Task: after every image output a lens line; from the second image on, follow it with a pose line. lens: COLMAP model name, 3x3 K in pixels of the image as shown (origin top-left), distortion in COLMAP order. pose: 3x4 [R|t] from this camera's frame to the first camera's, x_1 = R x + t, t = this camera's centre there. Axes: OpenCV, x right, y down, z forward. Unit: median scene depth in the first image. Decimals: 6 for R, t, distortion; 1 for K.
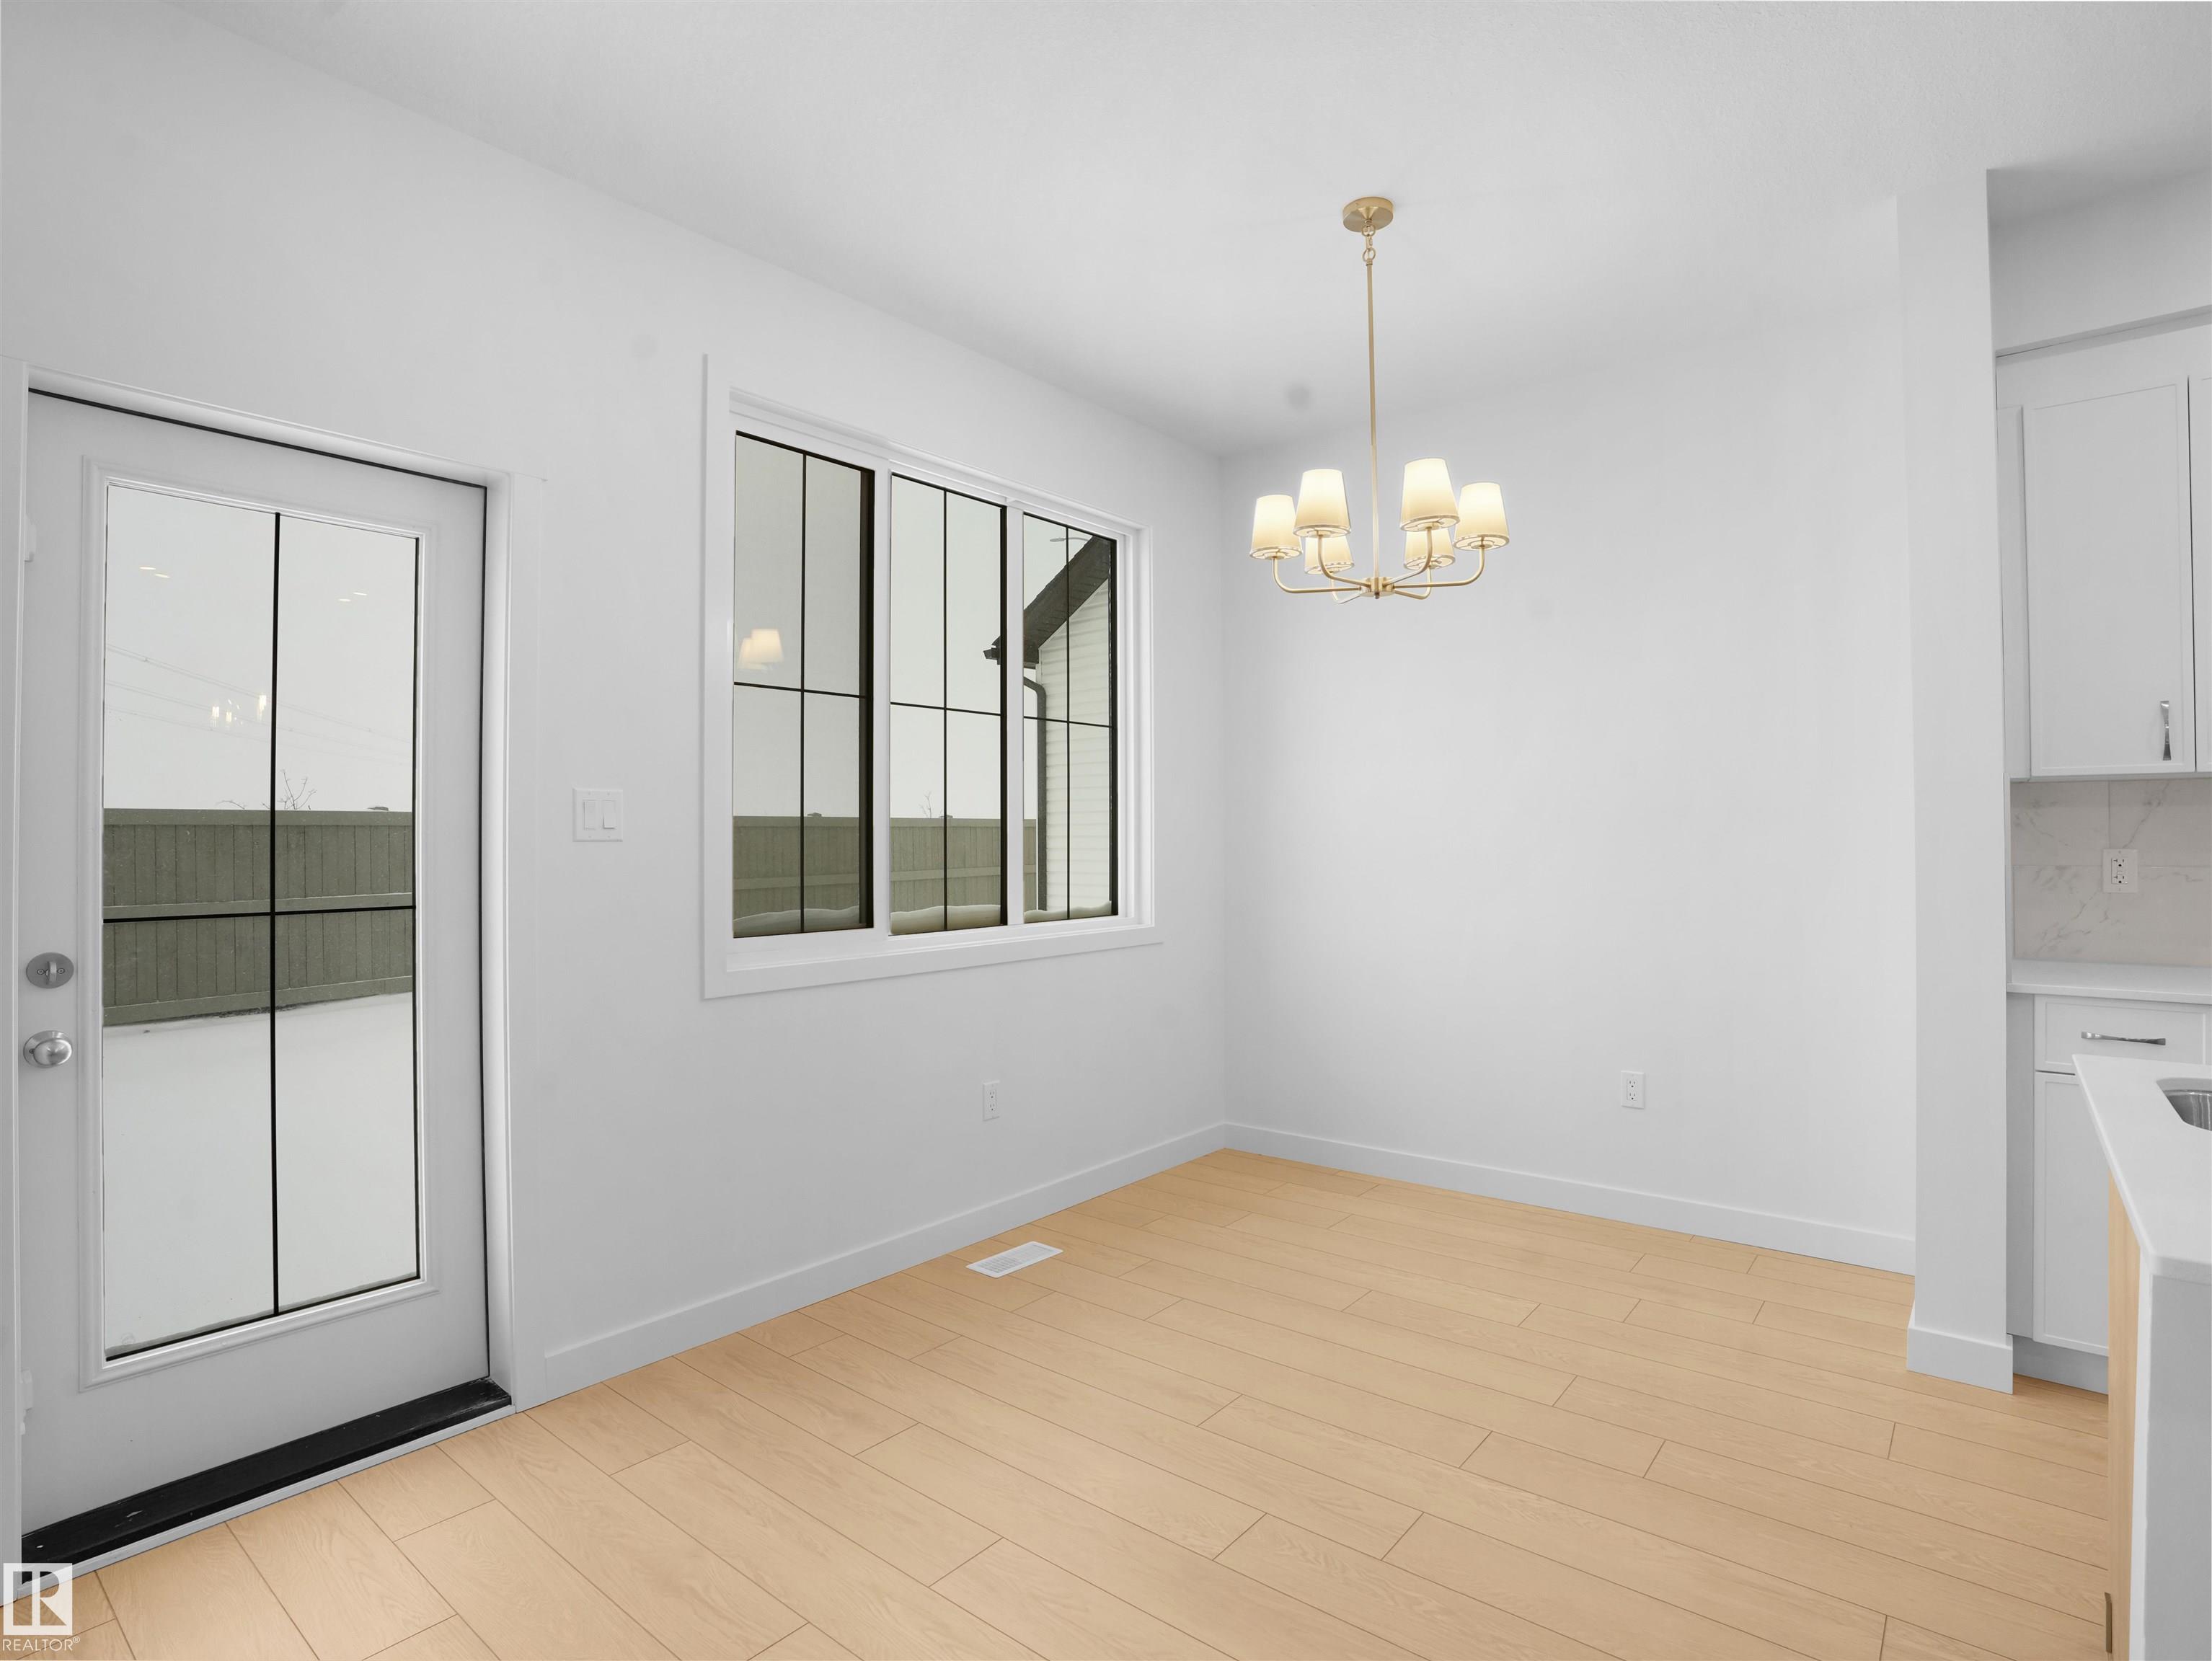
lens RADIAL K [[1172.1, 0, 1092.9], [0, 1172.1, 823.8], [0, 0, 1]] dist [-0.060495, 0.014916]
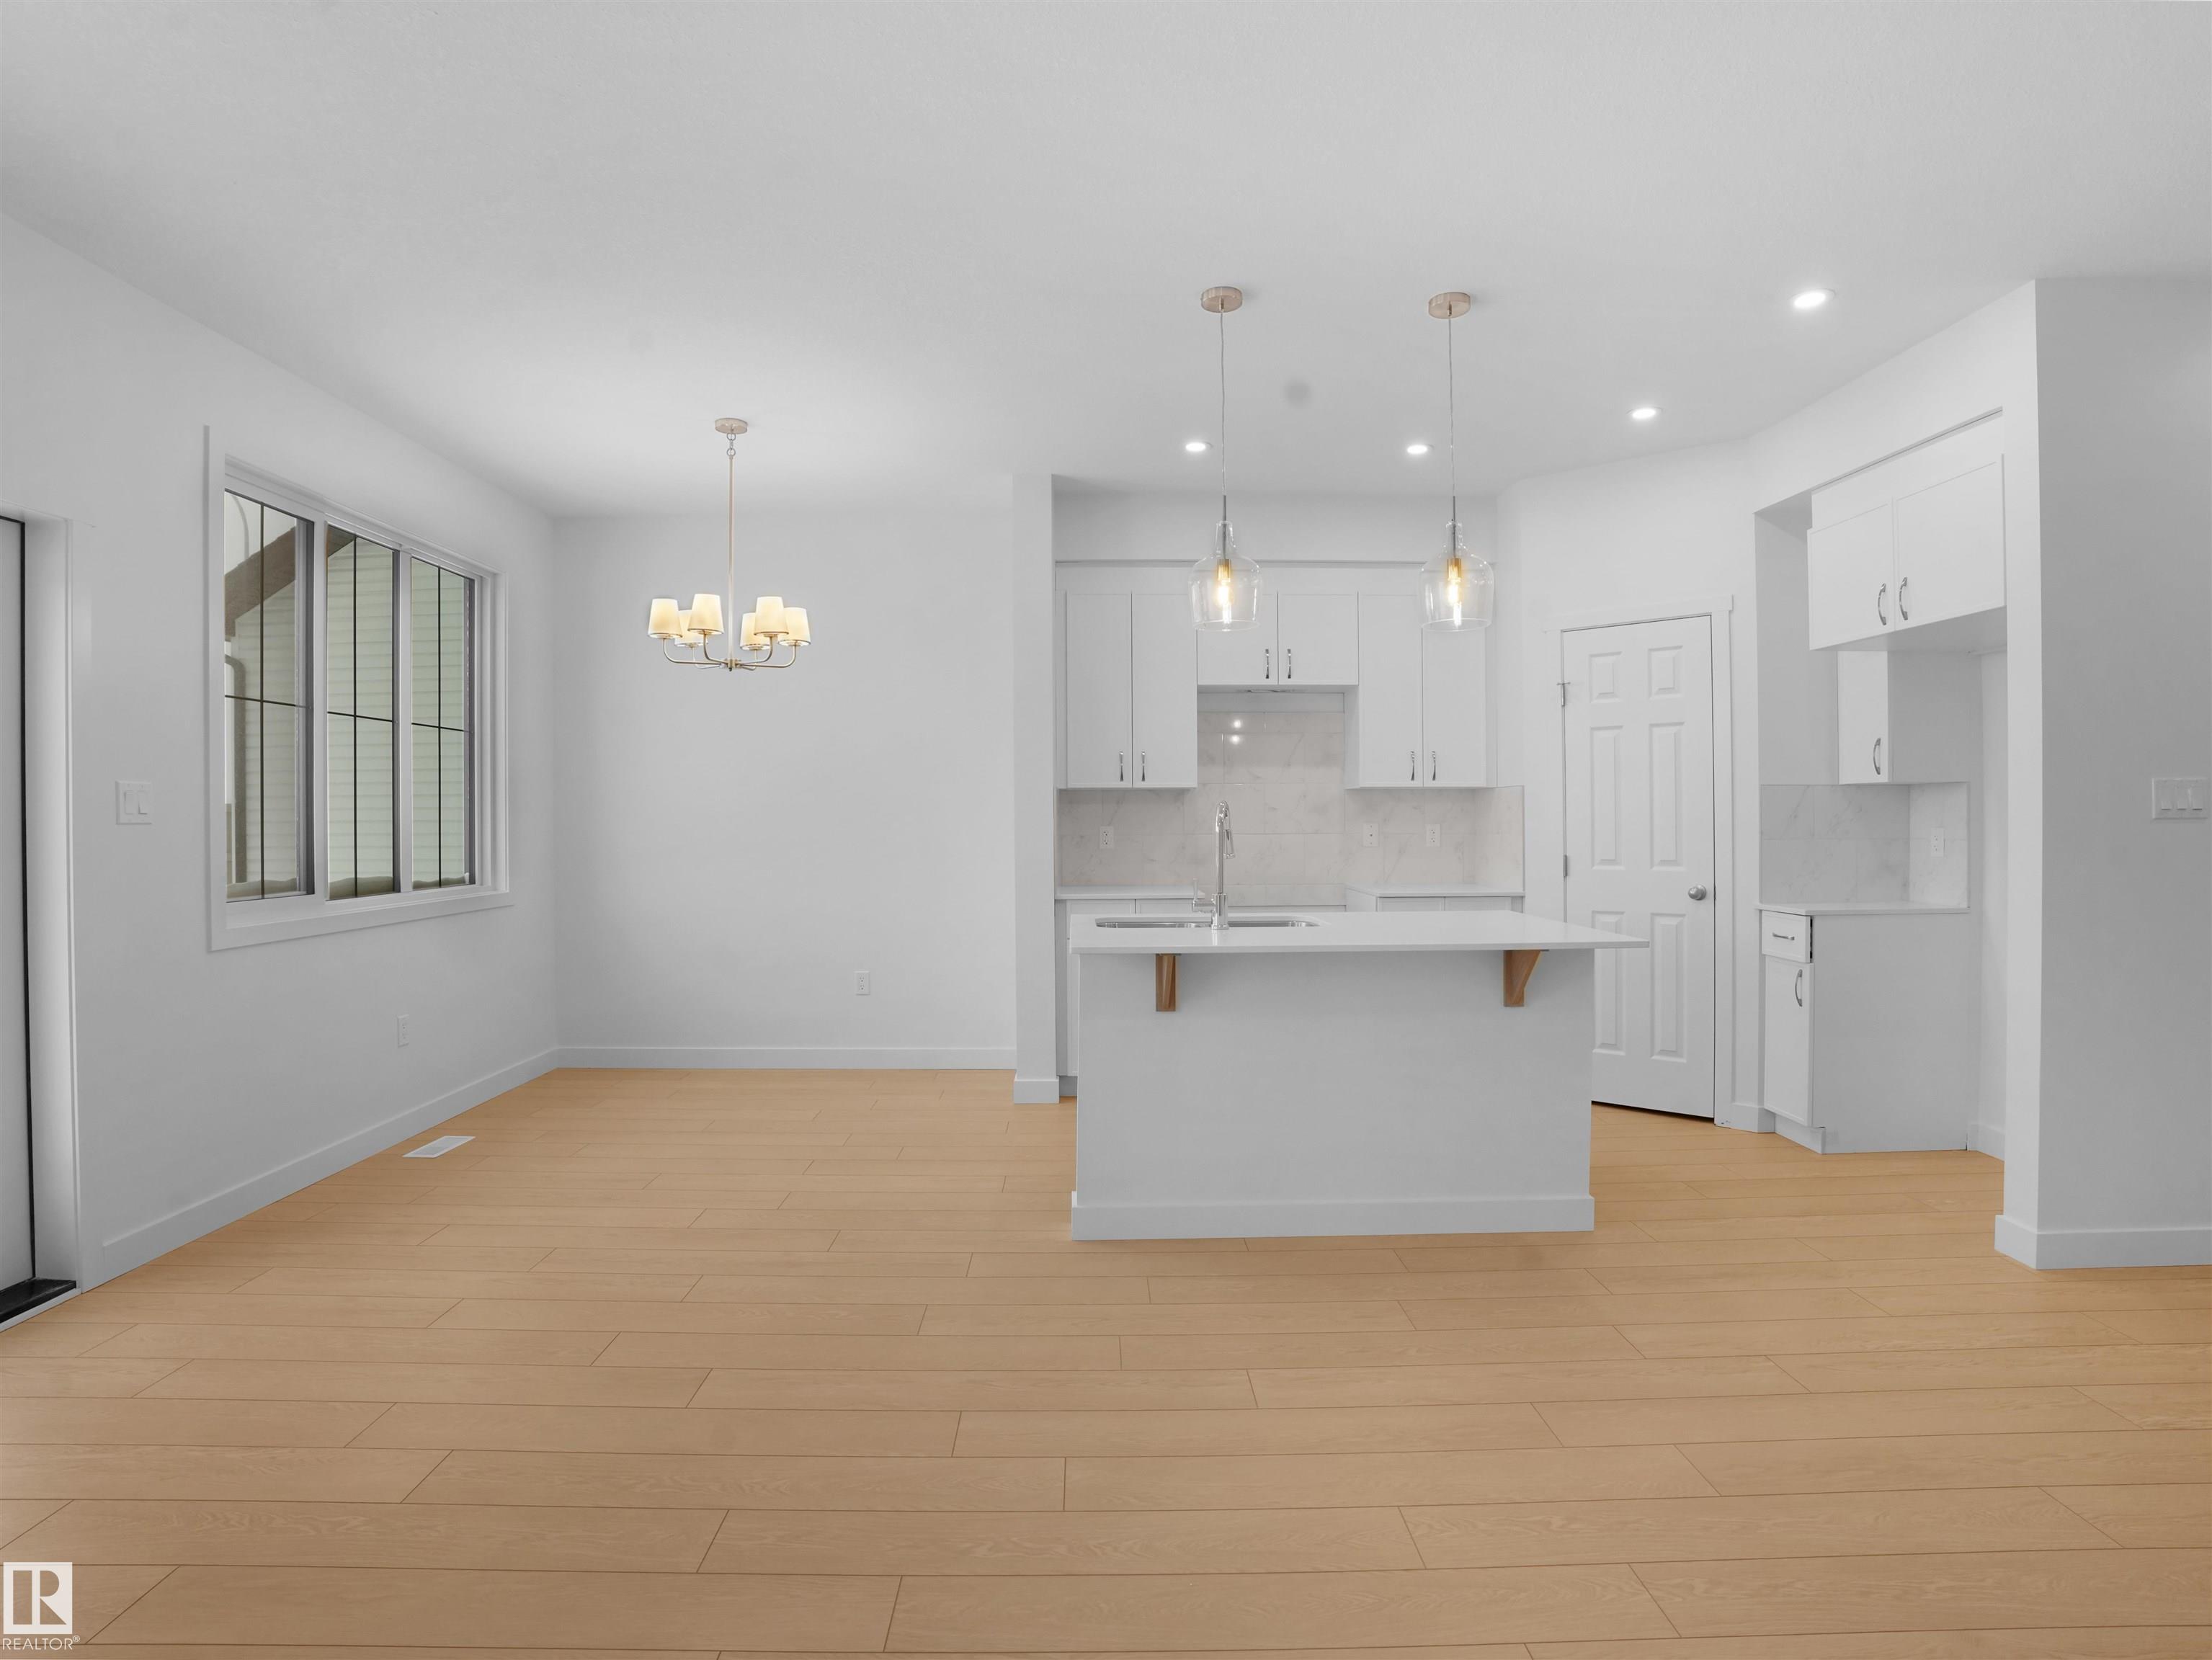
lens RADIAL K [[1172.1, 0, 1094.5], [0, 1172.1, 816.7], [0, 0, 1]] dist [-0.060495, 0.014916]
pose [[0.770140, 0.000577, 0.637875, -0.344124], [-0.004082, 0.999984, 0.004024, -0.001598], [-0.637862, -0.005703, 0.770130, -0.480555]]
